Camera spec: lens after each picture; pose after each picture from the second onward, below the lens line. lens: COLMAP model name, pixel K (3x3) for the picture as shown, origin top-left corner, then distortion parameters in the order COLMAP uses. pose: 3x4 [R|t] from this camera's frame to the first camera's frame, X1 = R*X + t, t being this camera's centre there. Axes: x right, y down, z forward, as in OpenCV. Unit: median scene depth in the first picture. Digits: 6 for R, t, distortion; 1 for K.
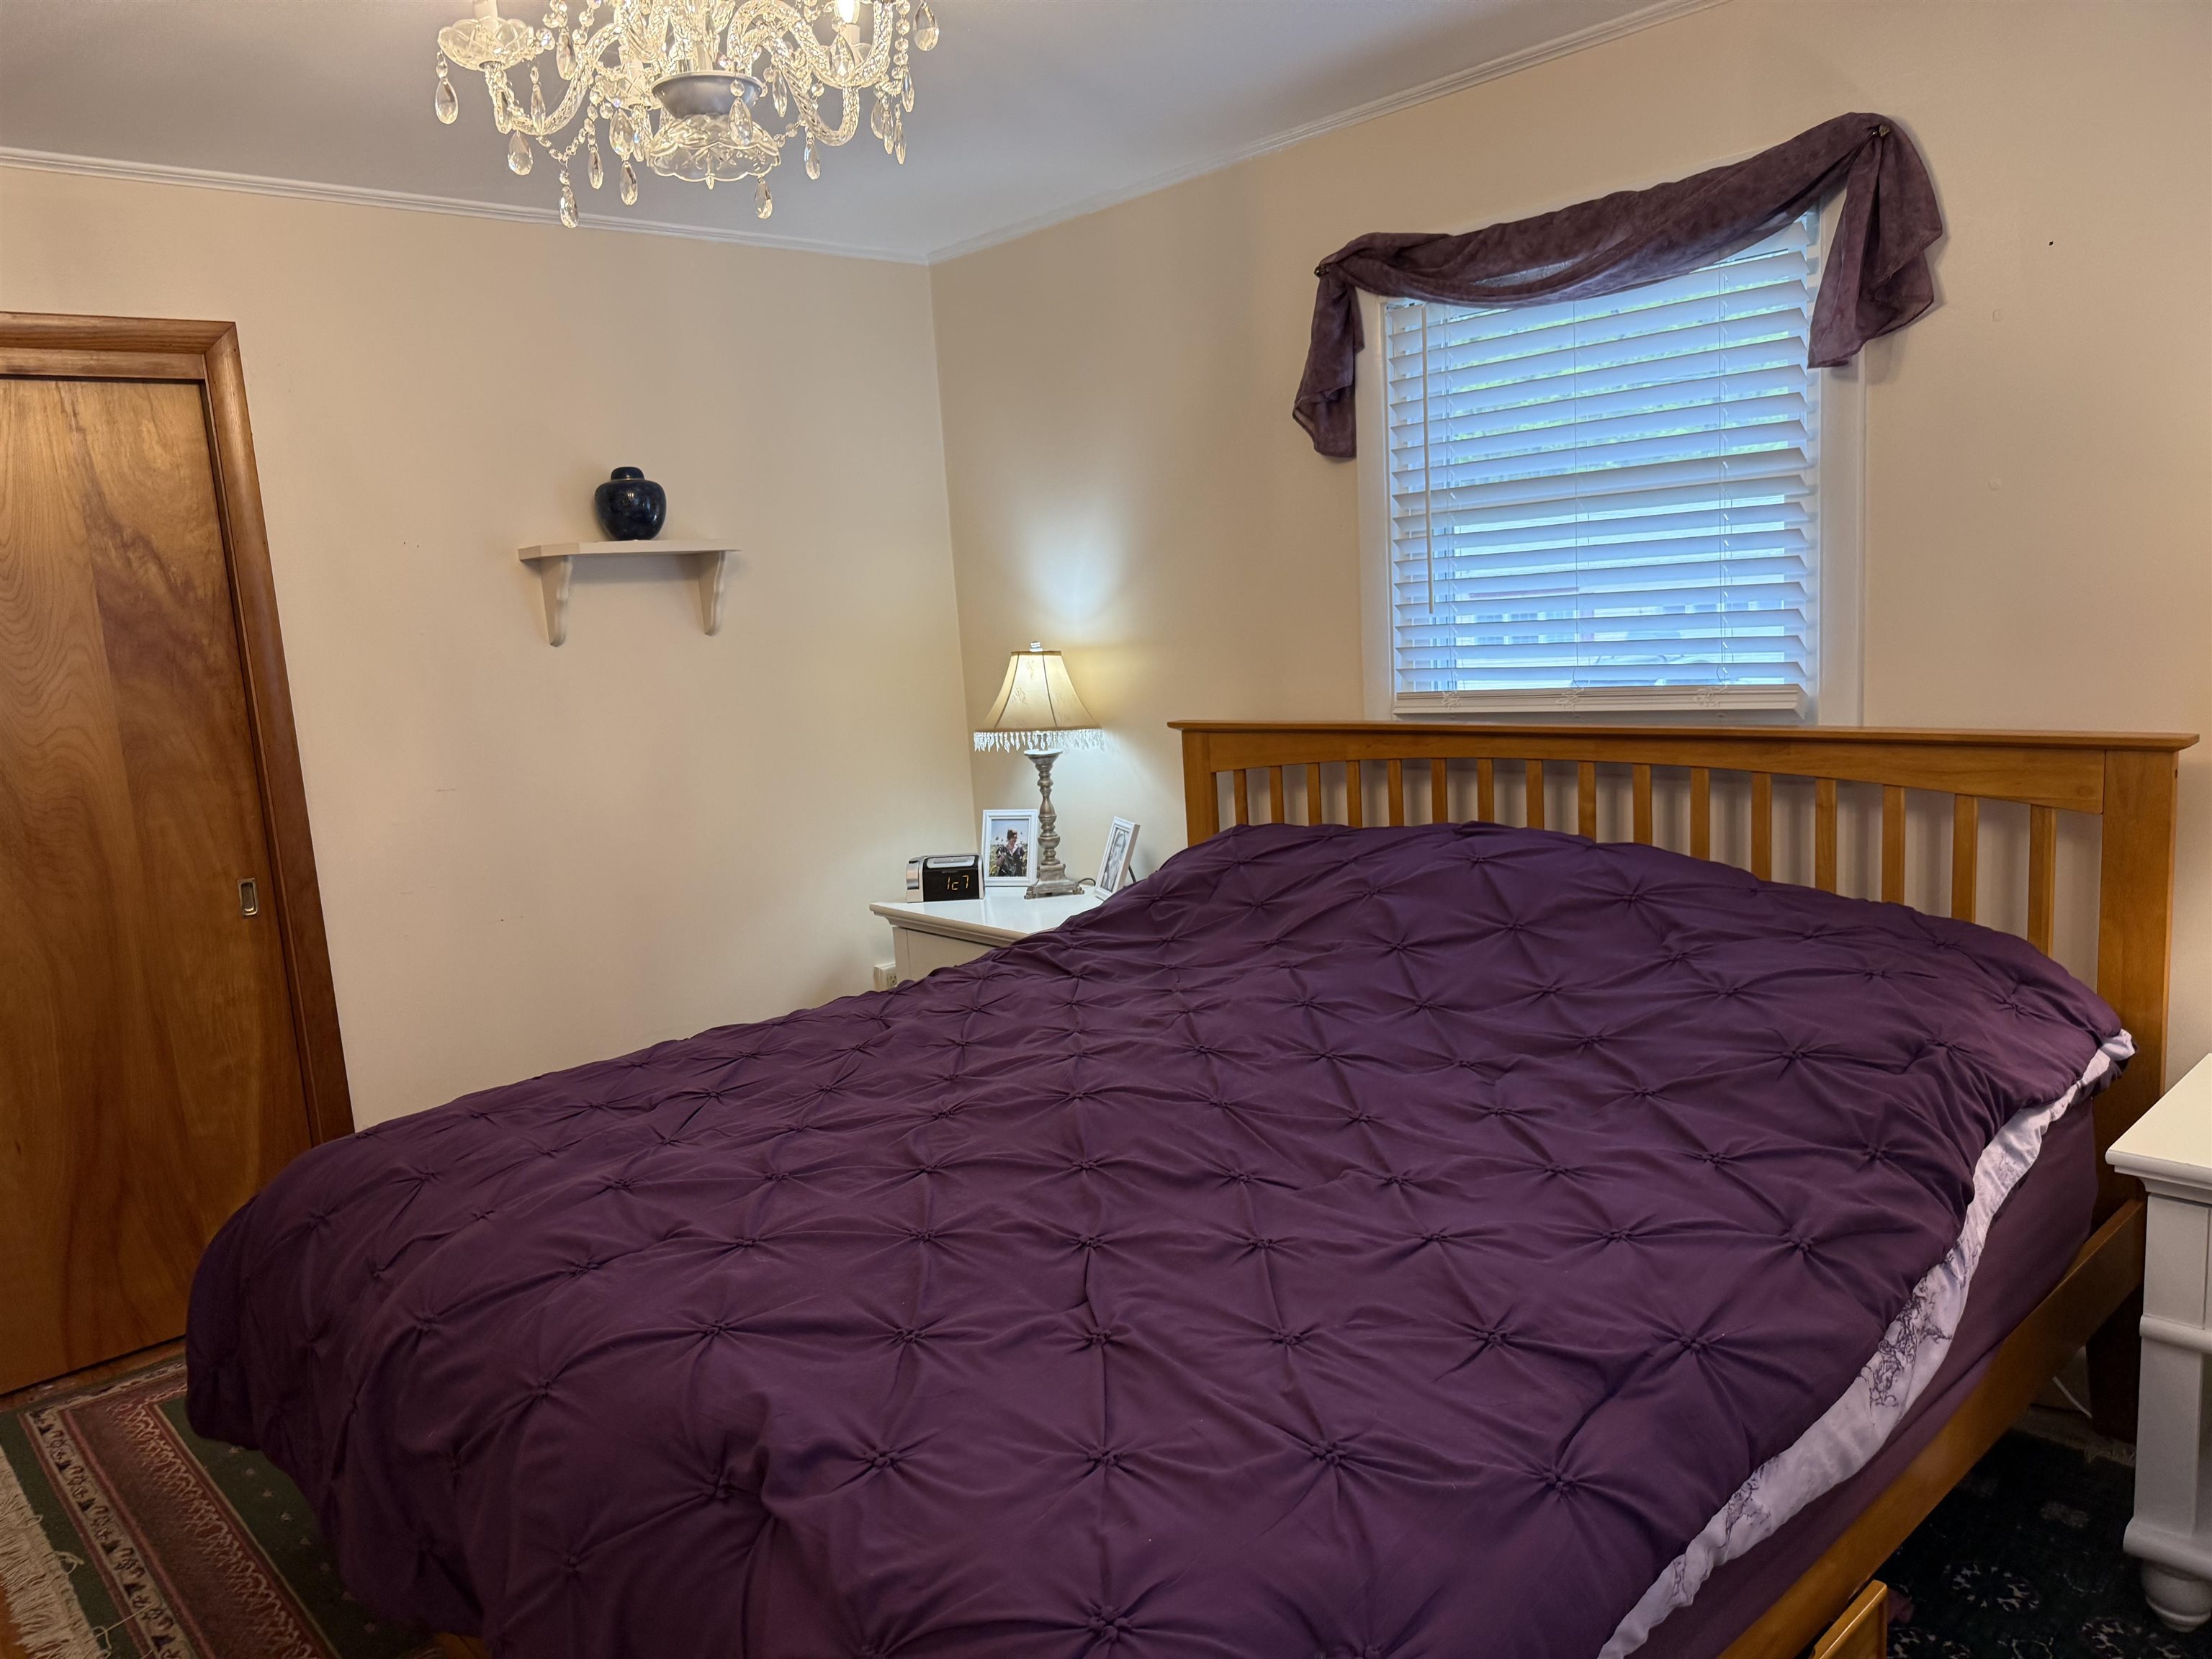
lens RADIAL K [[1561.5, 0, 1105.6], [0, 1561.5, 832.3], [0, 0, 1]] dist [-0.001861, -0.020196]
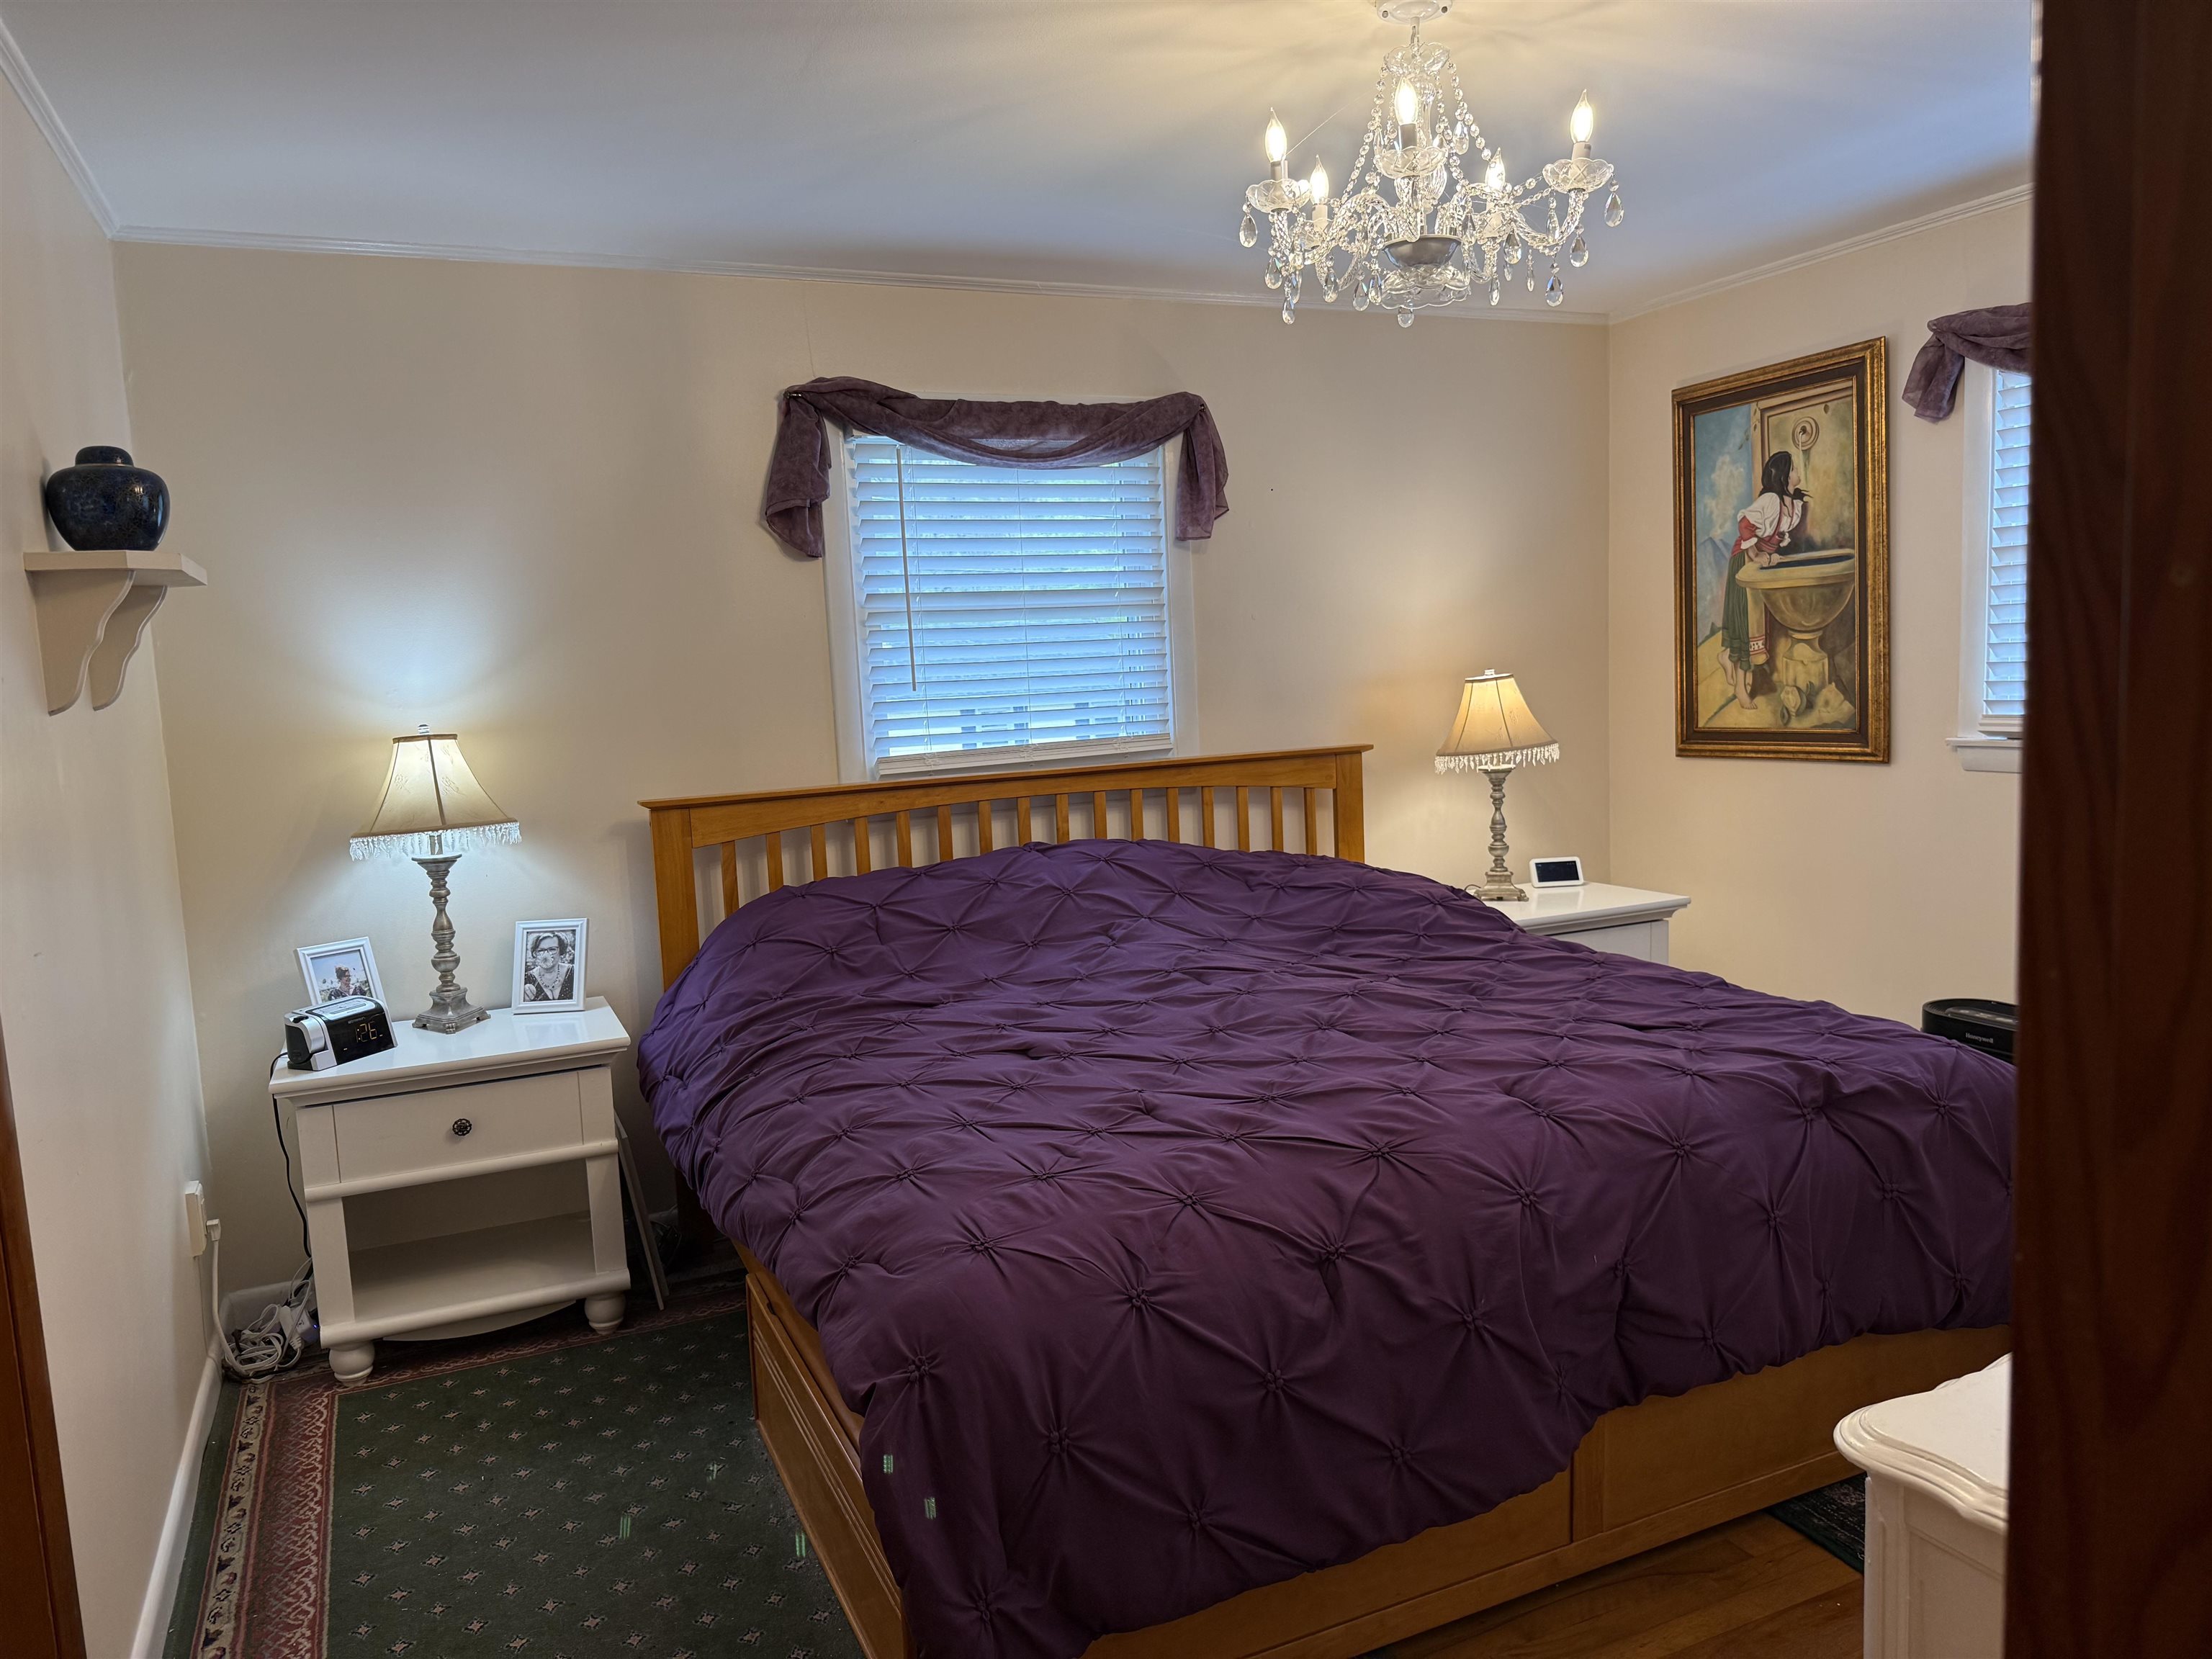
lens RADIAL K [[1561.5, 0, 1111.1], [0, 1561.5, 825.1], [0, 0, 1]] dist [-0.001861, -0.020196]
pose [[0.302796, -0.048943, 0.951798, -0.905026], [0.166346, 0.986065, -0.002215, -0.007122], [-0.938426, 0.158999, 0.306718, 0.482860]]
